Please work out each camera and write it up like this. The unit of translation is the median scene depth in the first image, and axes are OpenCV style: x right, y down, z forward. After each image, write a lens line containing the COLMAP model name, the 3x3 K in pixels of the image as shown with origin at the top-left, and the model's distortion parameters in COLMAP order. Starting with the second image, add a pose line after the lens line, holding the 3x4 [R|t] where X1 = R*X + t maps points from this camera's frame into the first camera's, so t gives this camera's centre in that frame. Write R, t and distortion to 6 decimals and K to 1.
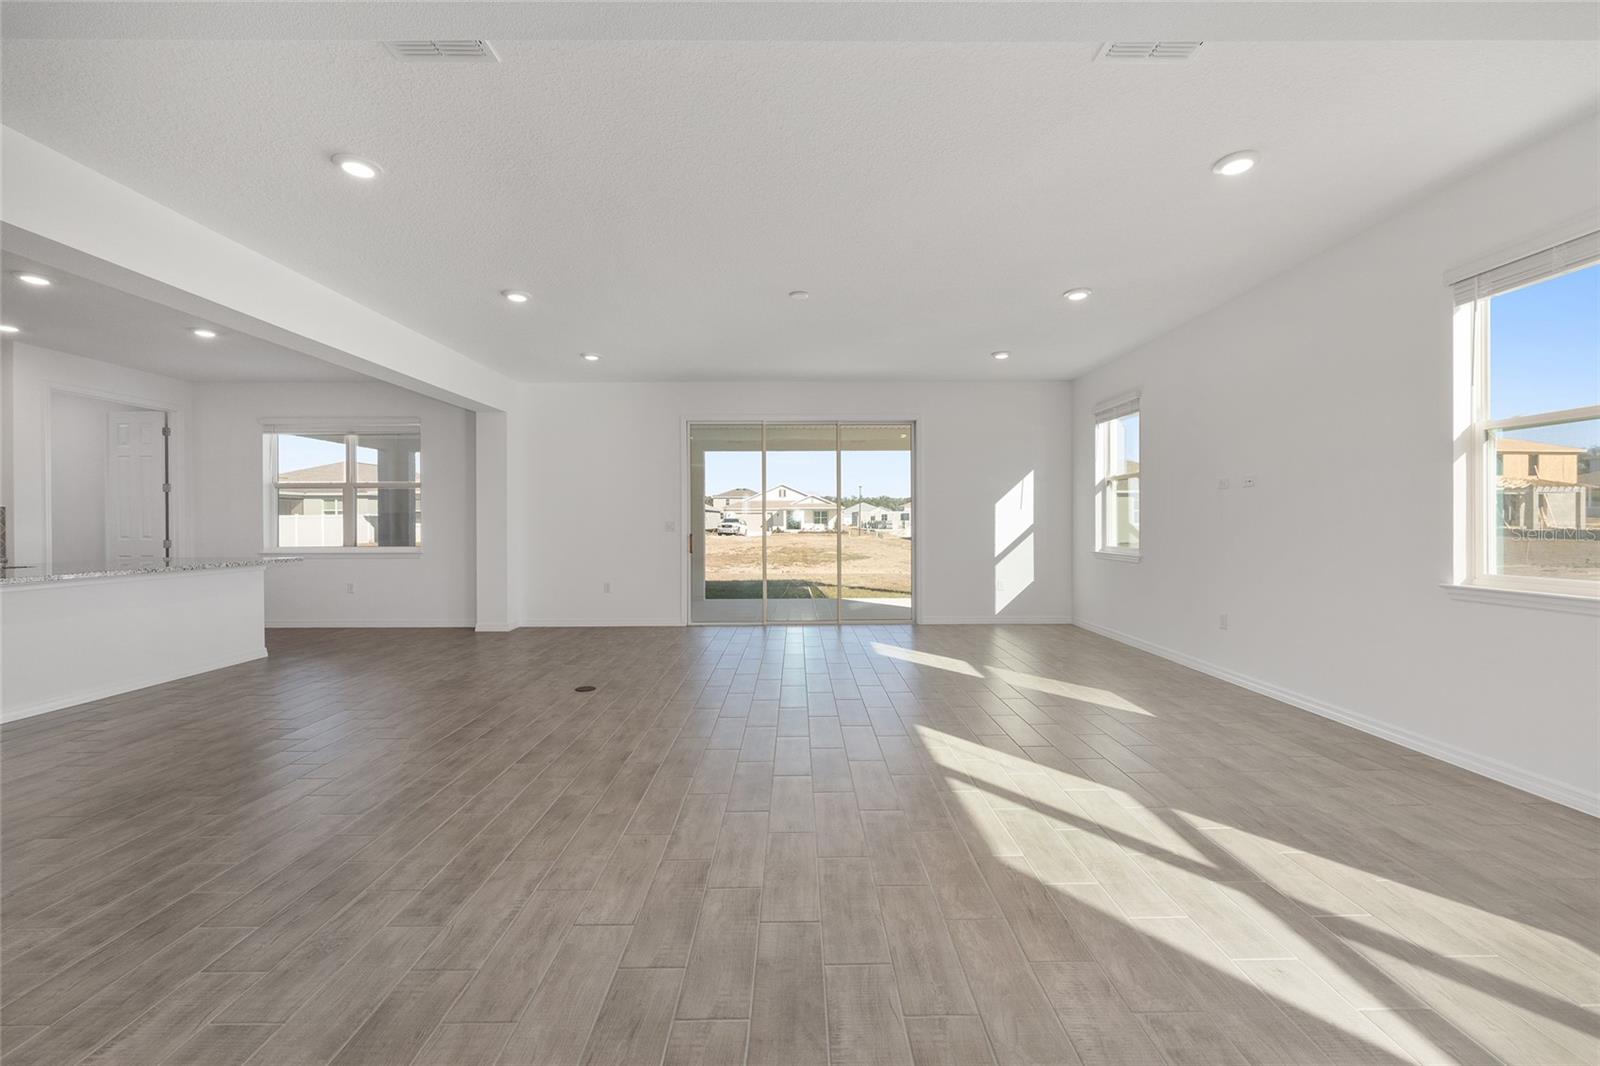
lens RADIAL K [[643.2, 0, 805.5], [0, 643.2, 527.3], [0, 0, 1]] dist [-0.005412, 0.001708]
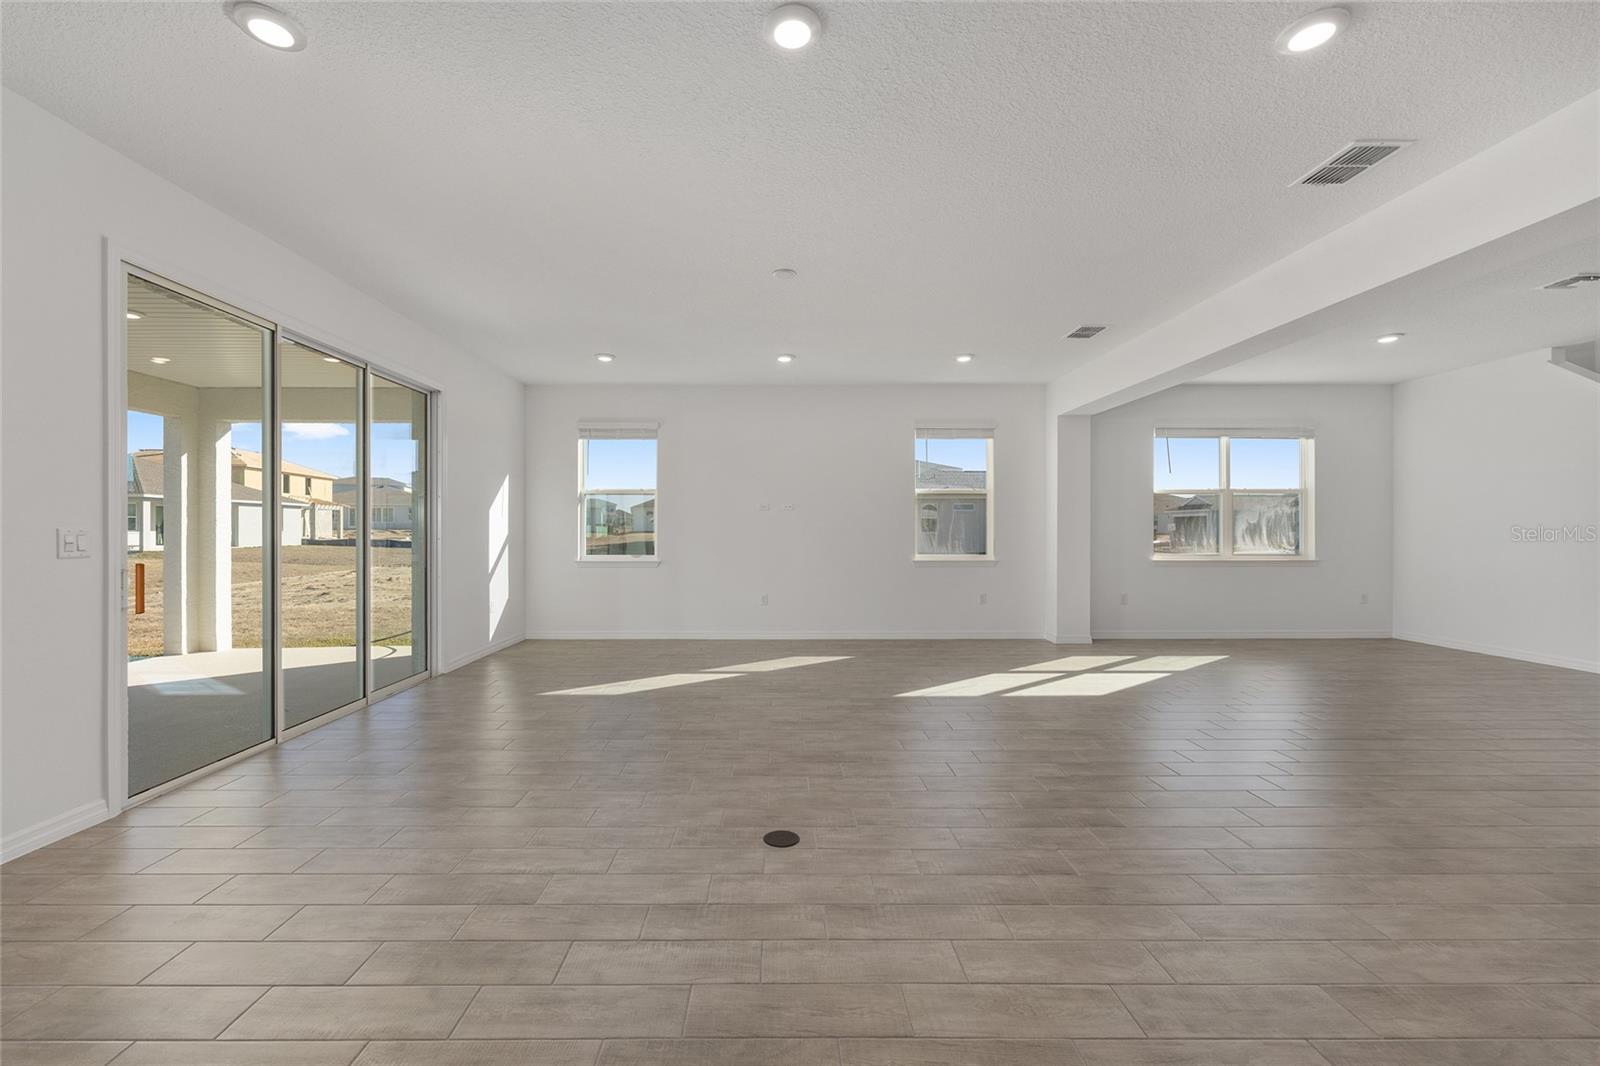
lens RADIAL K [[643.2, 0, 778.6], [0, 643.2, 534.4], [0, 0, 1]] dist [-0.005412, 0.001708]
pose [[0.006129, -0.002435, 0.999978, -0.543799], [0.008529, 0.999961, 0.002383, -0.005008], [-0.999945, 0.008514, 0.006149, 0.616237]]
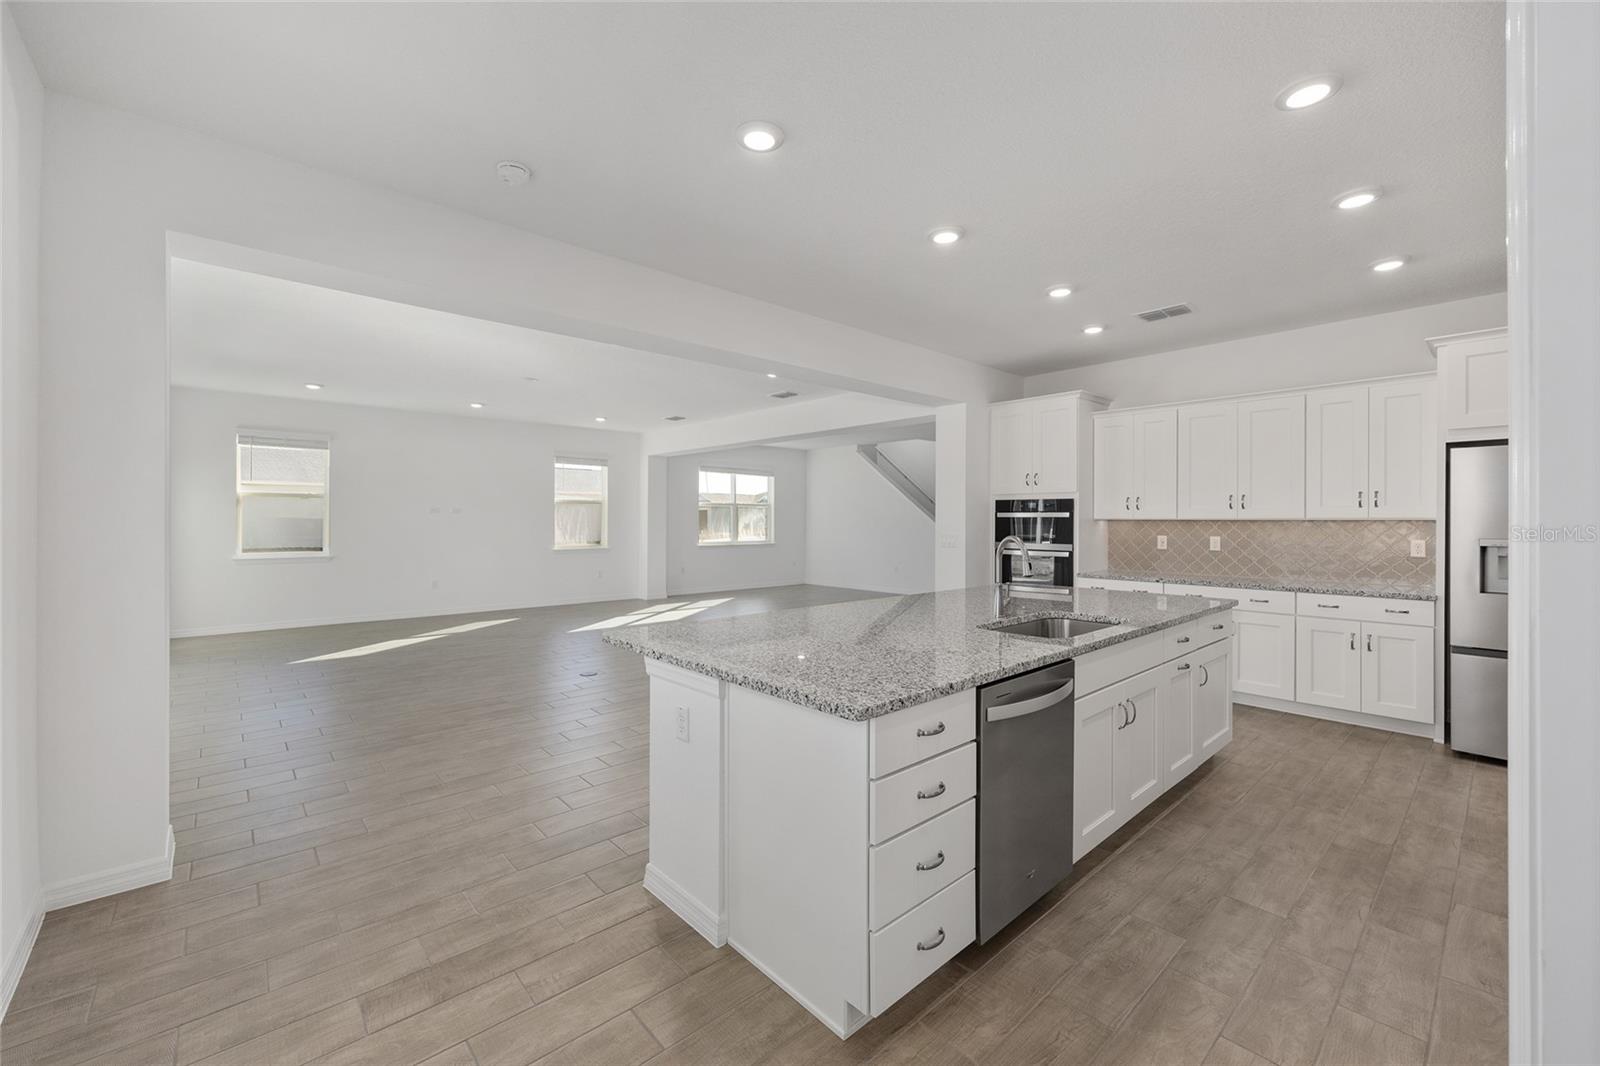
lens RADIAL K [[643.2, 0, 800.5], [0, 643.2, 512.3], [0, 0, 1]] dist [-0.005412, 0.001708]
pose [[-0.662063, 0.010984, 0.749368, -0.937929], [0.004945, 0.999935, -0.010287, -0.023993], [-0.749432, -0.003105, -0.662074, 0.924825]]
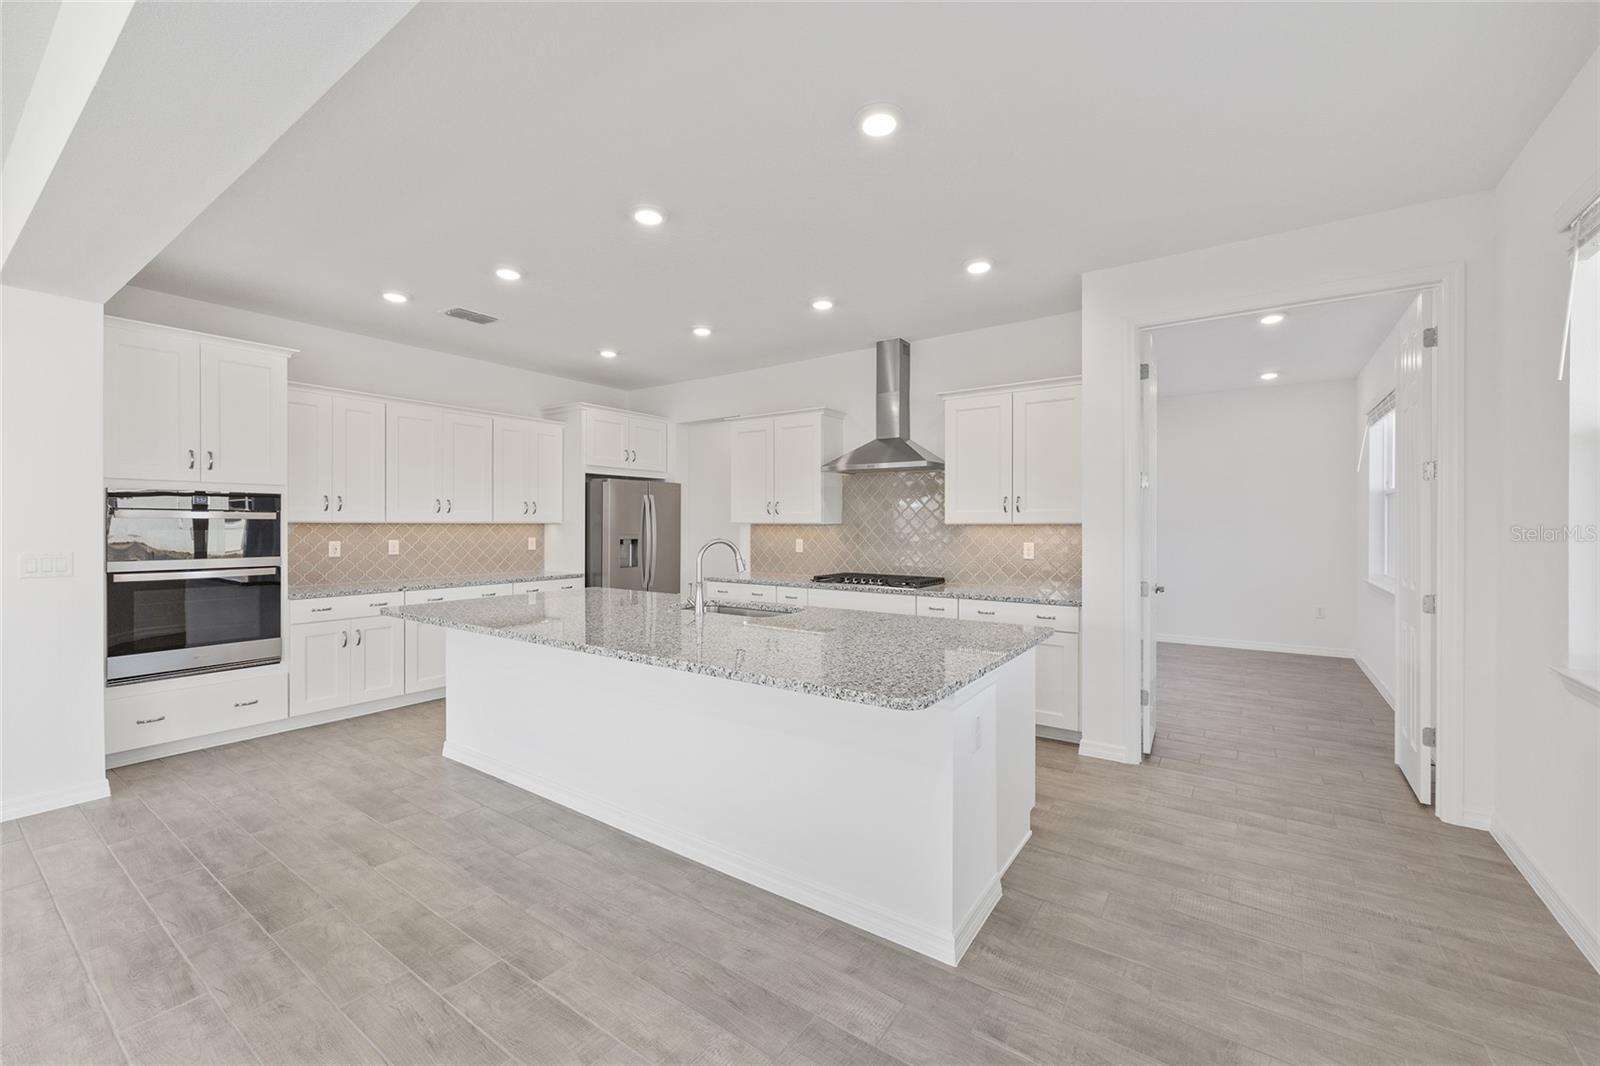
lens RADIAL K [[643.2, 0, 803.4], [0, 643.2, 524.5], [0, 0, 1]] dist [-0.005412, 0.001708]
pose [[-0.580575, 0.001452, -0.814205, -0.400152], [-0.006035, 0.999963, 0.006087, -0.025856], [0.814184, 0.008448, -0.580545, 0.873335]]
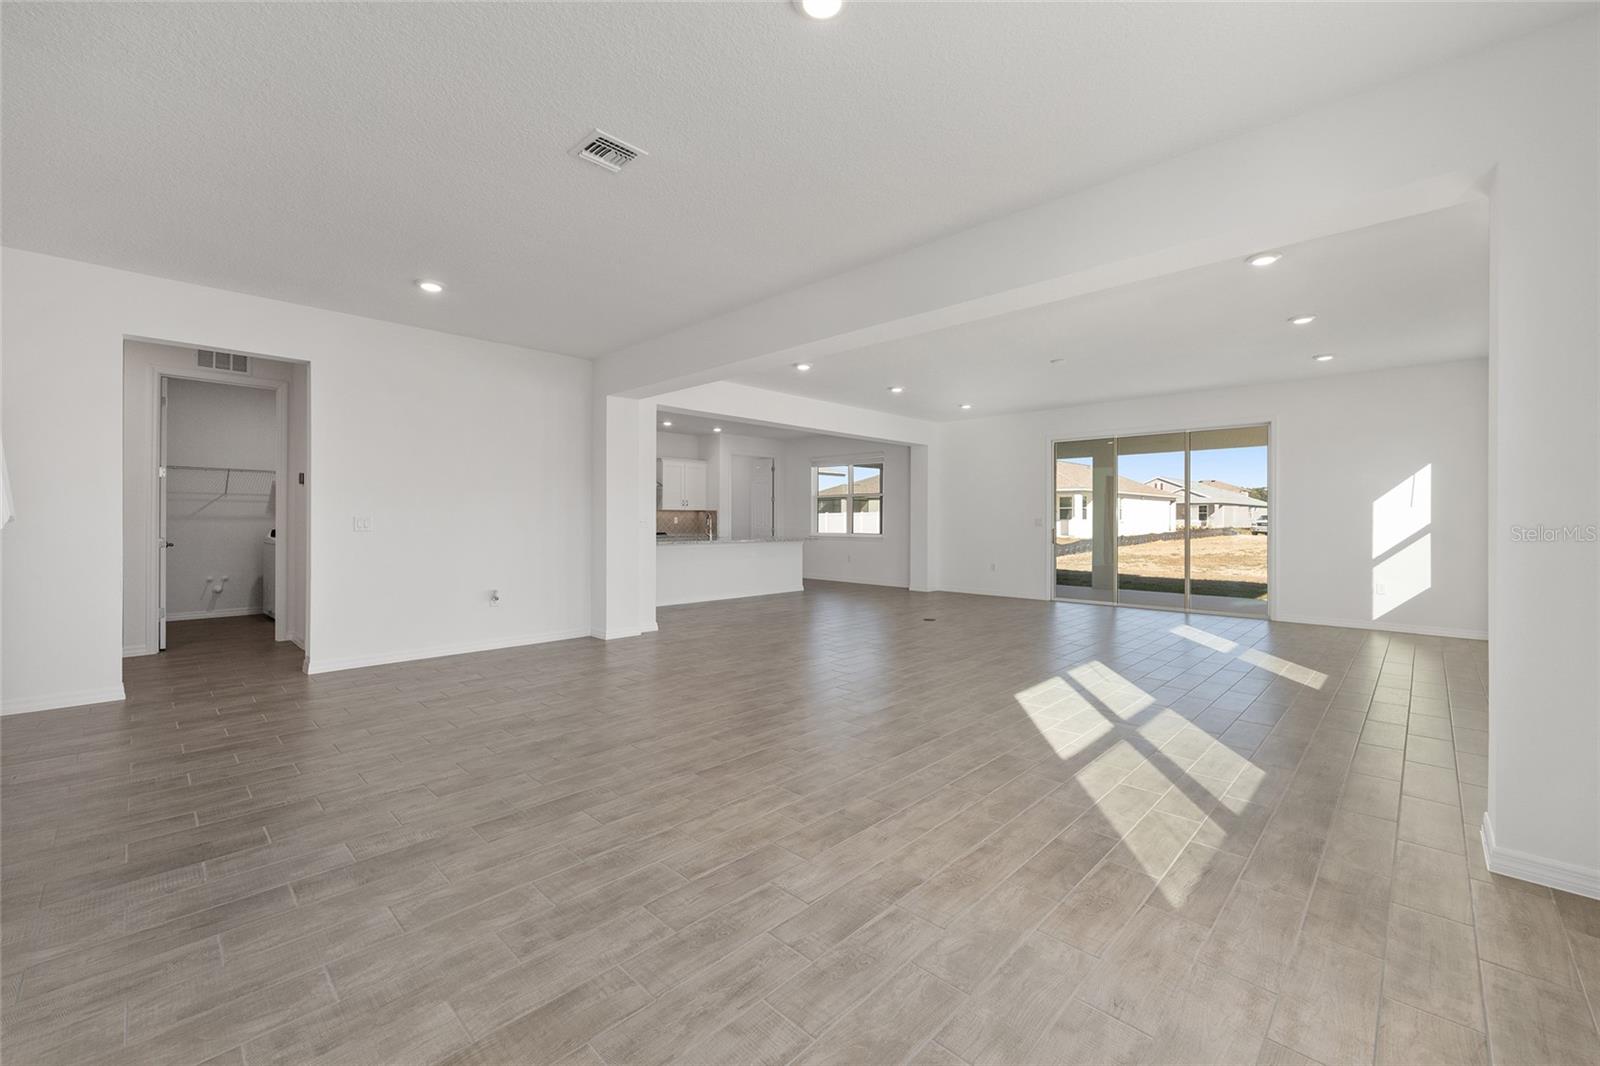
lens RADIAL K [[643.2, 0, 801.5], [0, 643.2, 522.3], [0, 0, 1]] dist [-0.005412, 0.001708]
pose [[0.708071, 0.008610, -0.706089, 0.364559], [-0.009976, 0.999948, 0.002189, -0.000147], [0.706071, 0.005494, 0.708120, -0.251126]]
